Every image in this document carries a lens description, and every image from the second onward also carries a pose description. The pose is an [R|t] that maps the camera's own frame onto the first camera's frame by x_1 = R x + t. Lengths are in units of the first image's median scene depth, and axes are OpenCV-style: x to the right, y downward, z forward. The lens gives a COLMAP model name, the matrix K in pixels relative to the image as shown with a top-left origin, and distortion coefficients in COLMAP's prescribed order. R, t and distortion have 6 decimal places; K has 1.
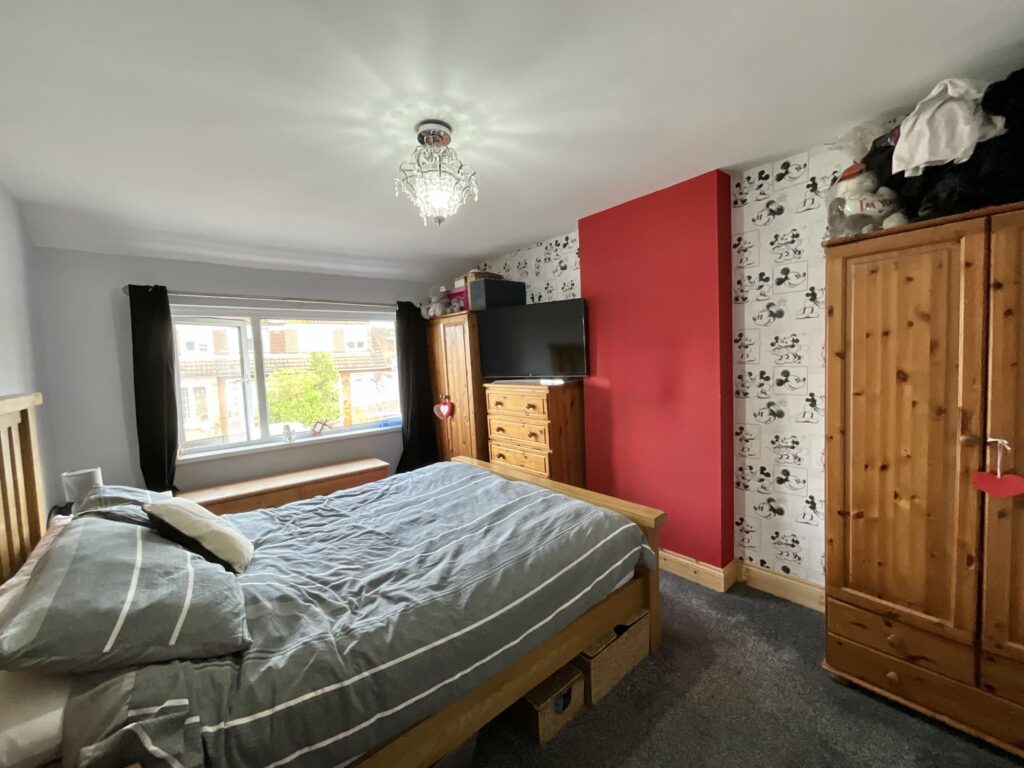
lens RADIAL K [[417.7, 0, 513.7], [0, 417.7, 384.4], [0, 0, 1]] dist [-0.005440, 0.003081]
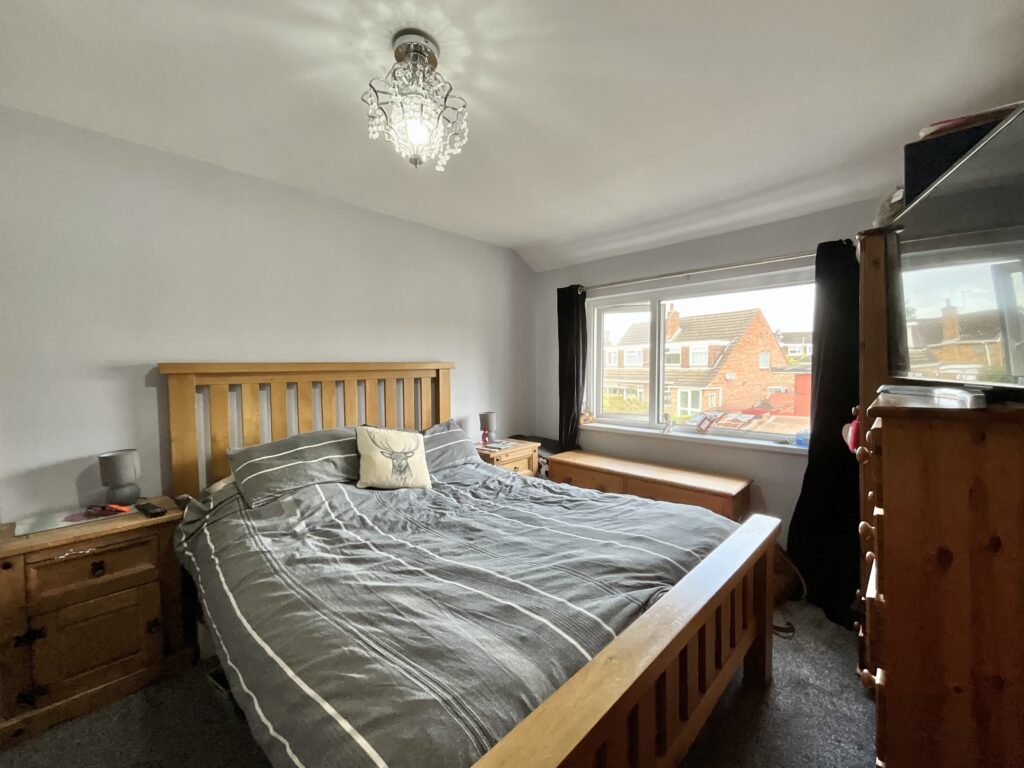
lens RADIAL K [[417.7, 0, 513.7], [0, 417.7, 384.4], [0, 0, 1]] dist [-0.005440, 0.003081]
pose [[0.091090, 0.083538, -0.992333, 0.582331], [-0.058825, 0.995187, 0.078378, -0.035088], [0.994104, 0.051234, 0.095566, 0.992097]]
